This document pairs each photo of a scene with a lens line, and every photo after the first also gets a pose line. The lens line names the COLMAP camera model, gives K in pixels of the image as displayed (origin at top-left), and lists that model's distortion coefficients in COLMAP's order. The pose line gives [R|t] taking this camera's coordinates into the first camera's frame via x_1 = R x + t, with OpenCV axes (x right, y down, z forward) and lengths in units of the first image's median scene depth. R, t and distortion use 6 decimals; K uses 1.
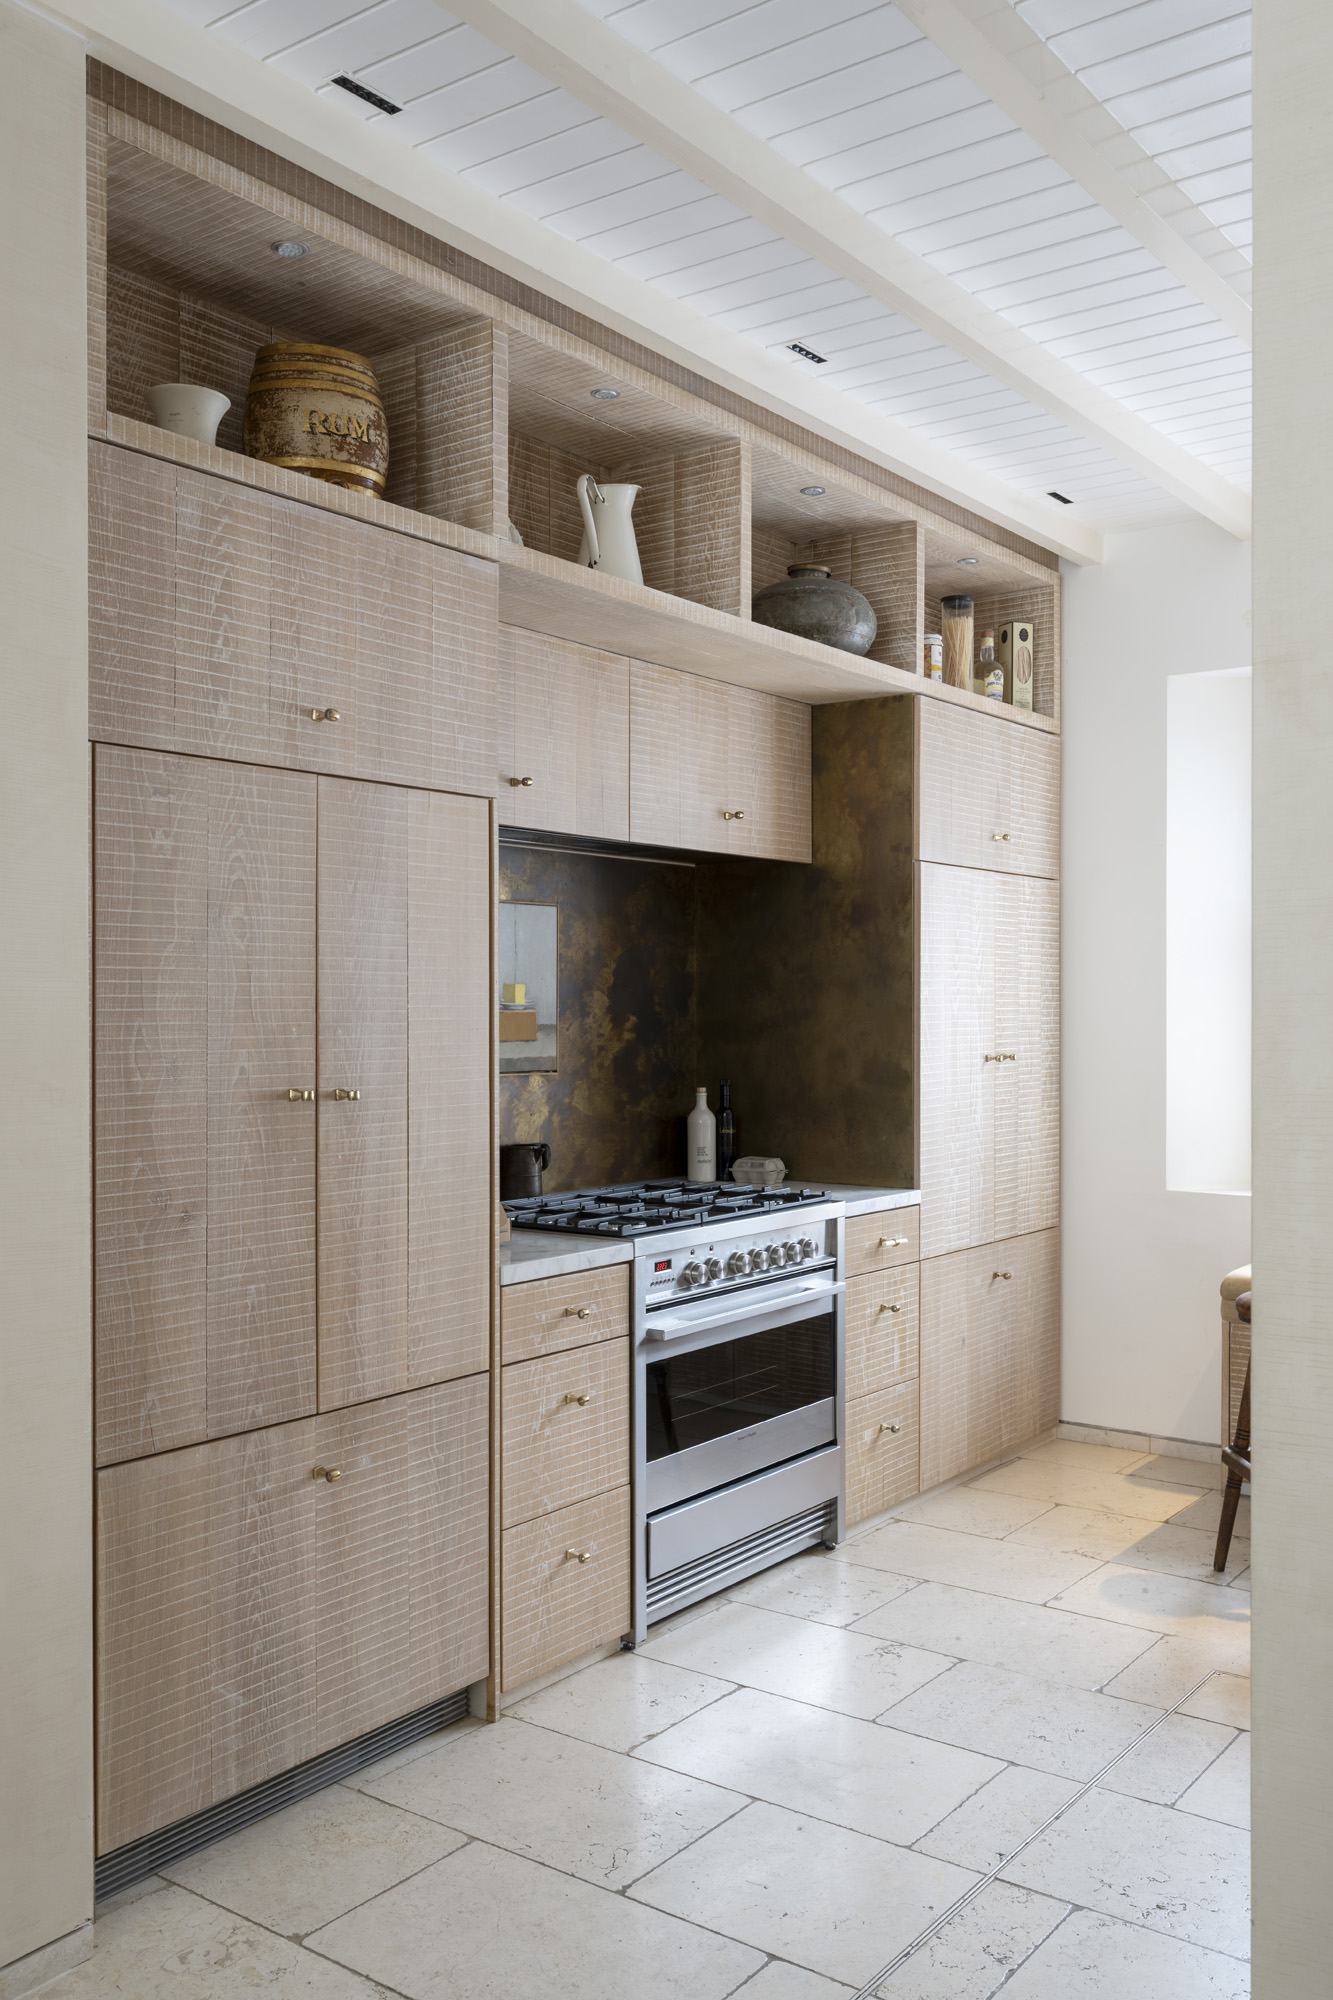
lens RADIAL K [[1702.9, 0, 666.7], [0, 1702.9, 1000.4], [0, 0, 1]] dist [-0.006074, -0.005365]
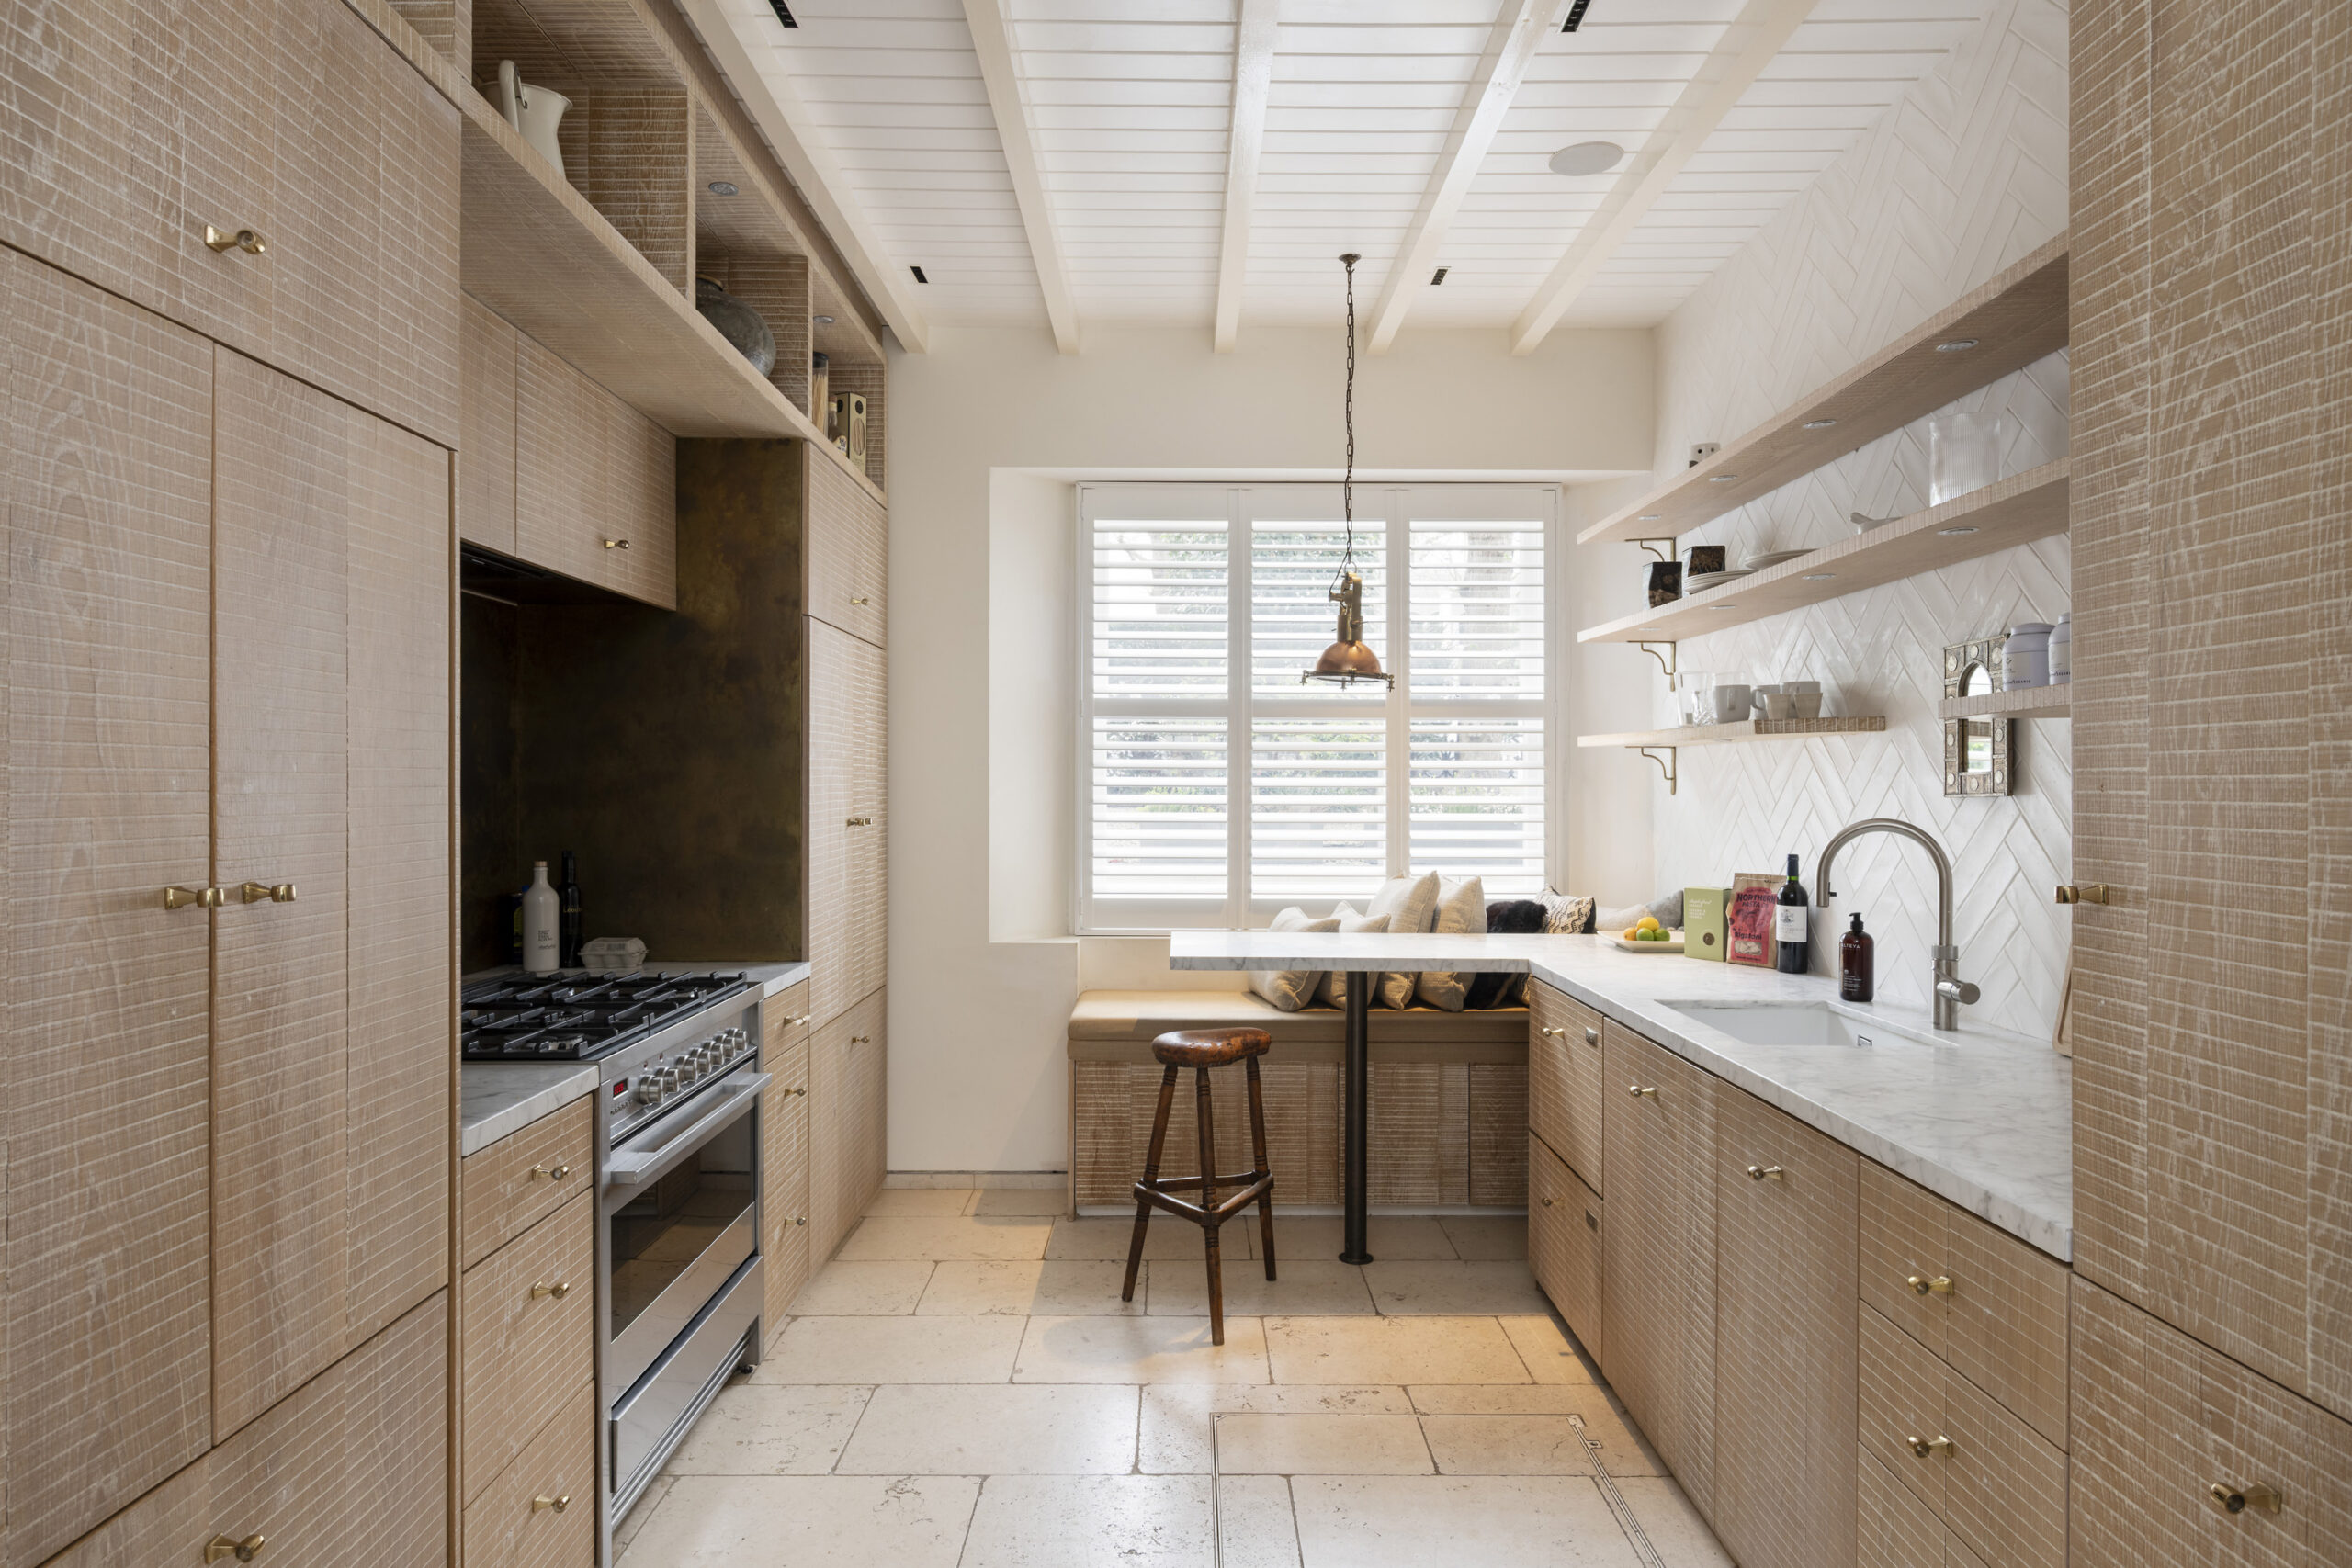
lens RADIAL K [[1345.7, 0, 1191.6], [0, 1345.7, 782.1], [0, 0, 1]] dist [-0.002779, 0.000926]
pose [[0.796182, 0.004125, 0.605043, -0.175555], [-0.005680, 0.999984, 0.000658, 0.012044], [-0.605031, -0.003960, 0.796192, 0.352846]]
